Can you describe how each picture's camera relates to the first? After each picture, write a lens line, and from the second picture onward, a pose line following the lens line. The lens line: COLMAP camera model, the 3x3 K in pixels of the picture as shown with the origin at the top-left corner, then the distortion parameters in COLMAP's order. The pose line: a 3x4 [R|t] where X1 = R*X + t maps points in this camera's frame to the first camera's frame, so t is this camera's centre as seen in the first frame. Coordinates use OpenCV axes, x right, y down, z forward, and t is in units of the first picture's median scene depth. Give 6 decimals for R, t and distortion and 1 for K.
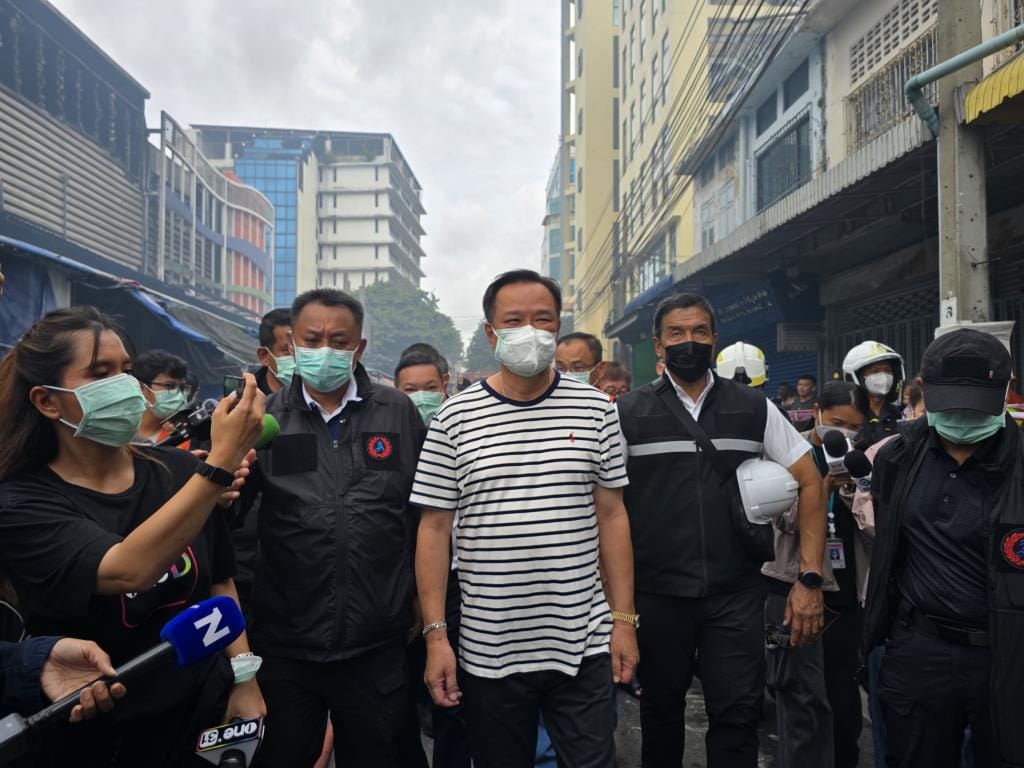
lens RADIAL K [[693.1, 0, 515.8], [0, 693.1, 397.1], [0, 0, 1]] dist [0.052621, -0.103212]
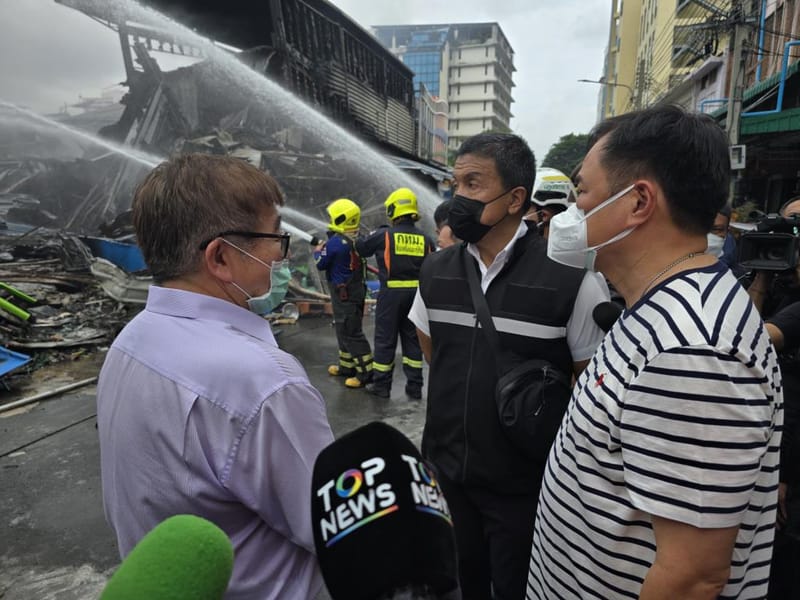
lens RADIAL K [[541.3, 0, 404.5], [0, 541.3, 313.7], [0, 0, 1]] dist [0.022282, -0.038693]
pose [[0.955470, 0.069243, -0.286850, 0.007588], [-0.008295, 0.977998, 0.208448, -0.007440], [0.294972, -0.196787, 0.935022, -0.271117]]
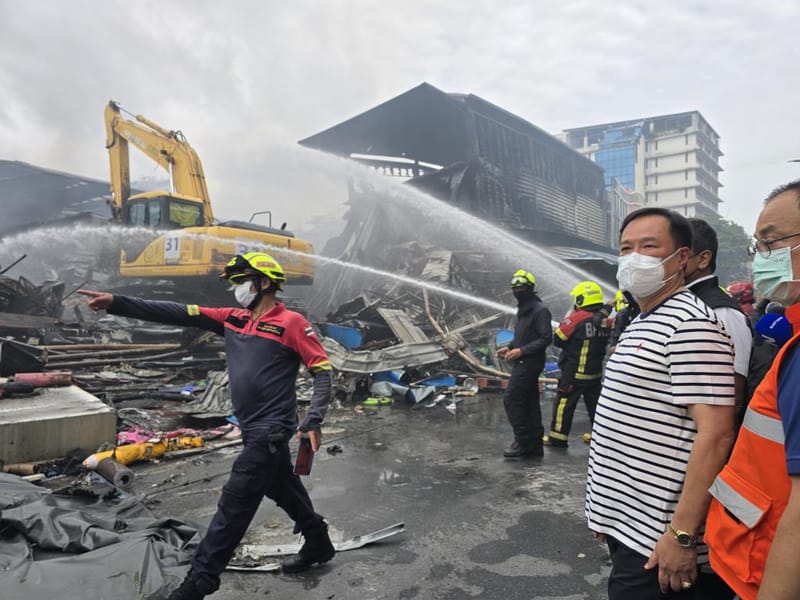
lens RADIAL K [[541.5, 0, 403.0], [0, 541.5, 310.3], [0, 0, 1]] dist [0.052621, -0.103212]
pose [[0.798130, 0.005733, -0.602458, 0.014611], [0.015309, 0.999439, 0.029792, -0.006524], [0.602291, -0.033001, 0.797594, -0.281037]]
